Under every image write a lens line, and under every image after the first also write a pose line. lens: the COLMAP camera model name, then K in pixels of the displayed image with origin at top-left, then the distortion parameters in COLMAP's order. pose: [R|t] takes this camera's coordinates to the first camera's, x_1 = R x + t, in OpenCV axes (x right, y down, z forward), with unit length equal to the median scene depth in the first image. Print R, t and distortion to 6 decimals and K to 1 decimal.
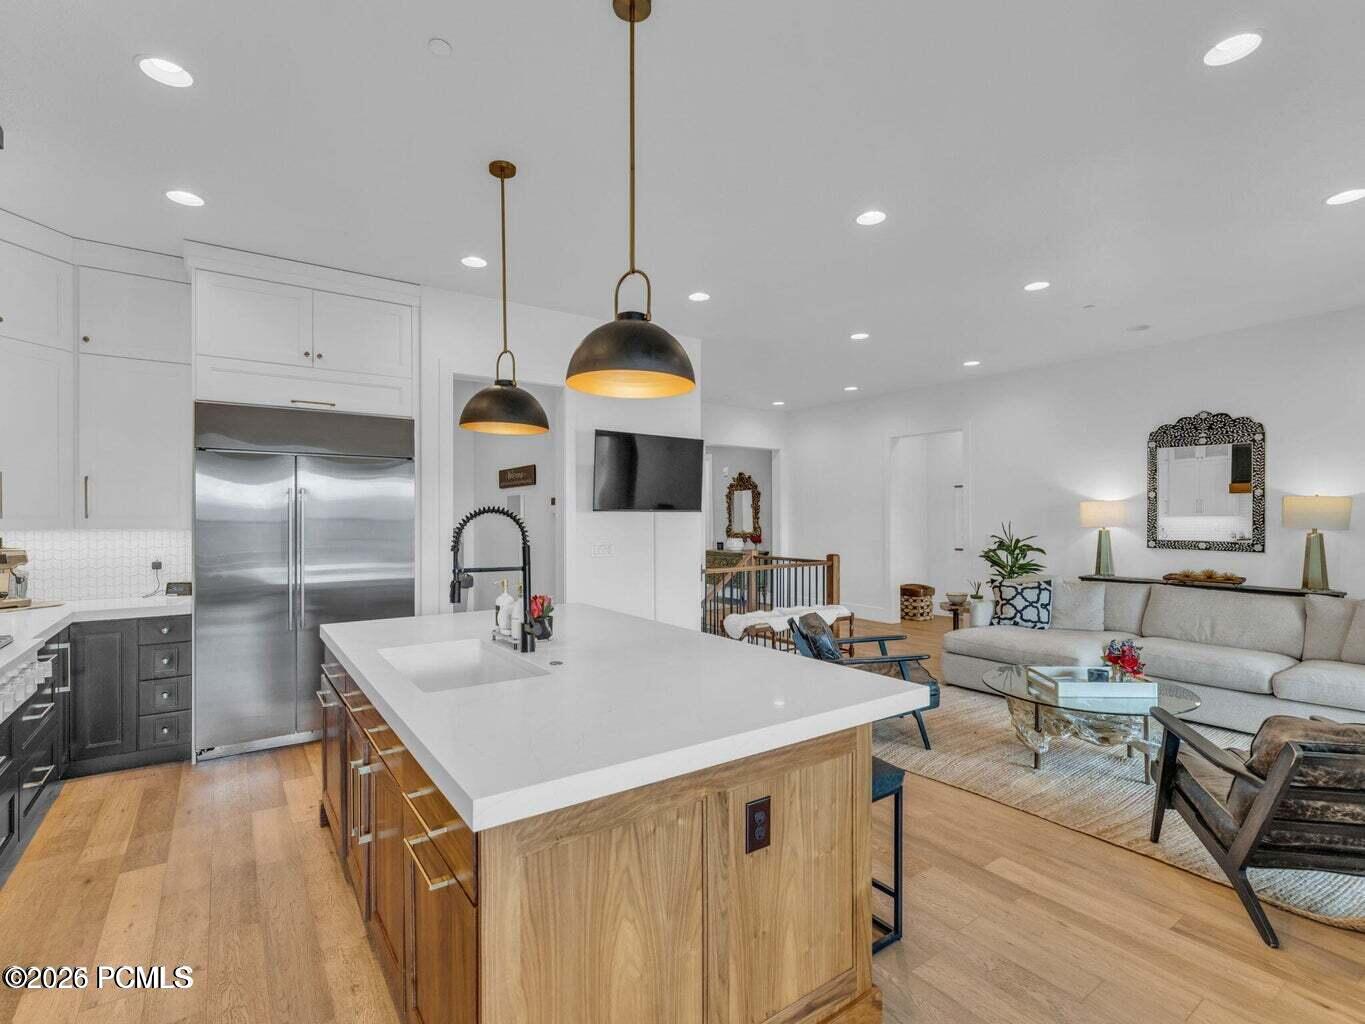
lens RADIAL K [[634.8, 0, 681.4], [0, 634.8, 516.4], [0, 0, 1]] dist [0.000658, -0.000104]
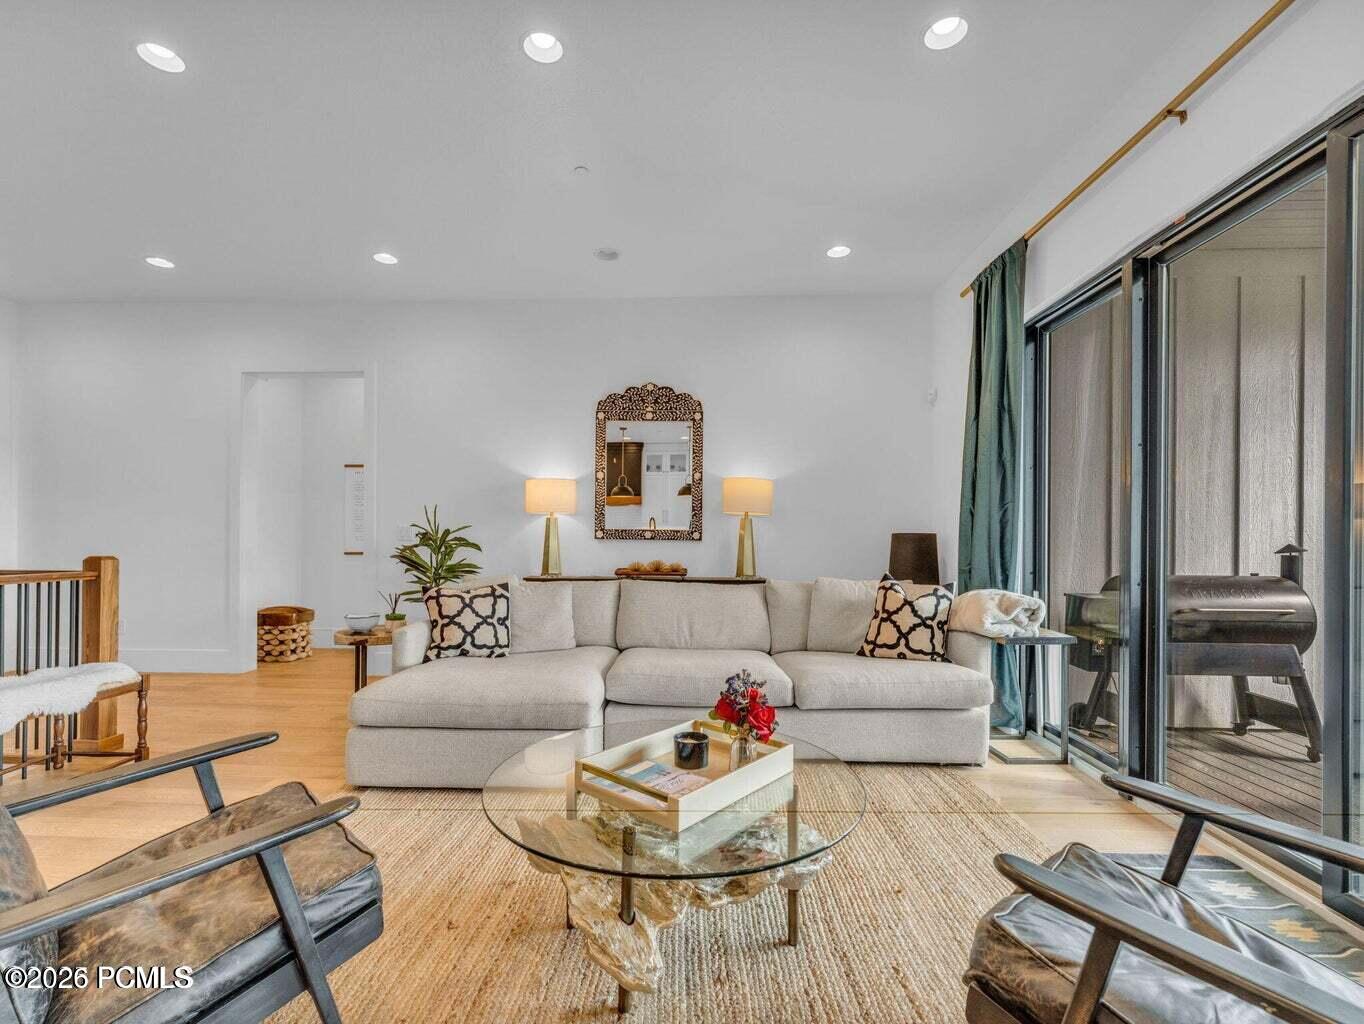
lens RADIAL K [[634.4, 0, 676.4], [0, 634.4, 535.5], [0, 0, 1]] dist [0.000658, -0.000104]
pose [[0.608093, 0.007865, 0.793827, 0.145183], [-0.009229, 0.999953, -0.002838, 0.048919], [-0.793812, -0.005601, 0.608137, 0.429964]]
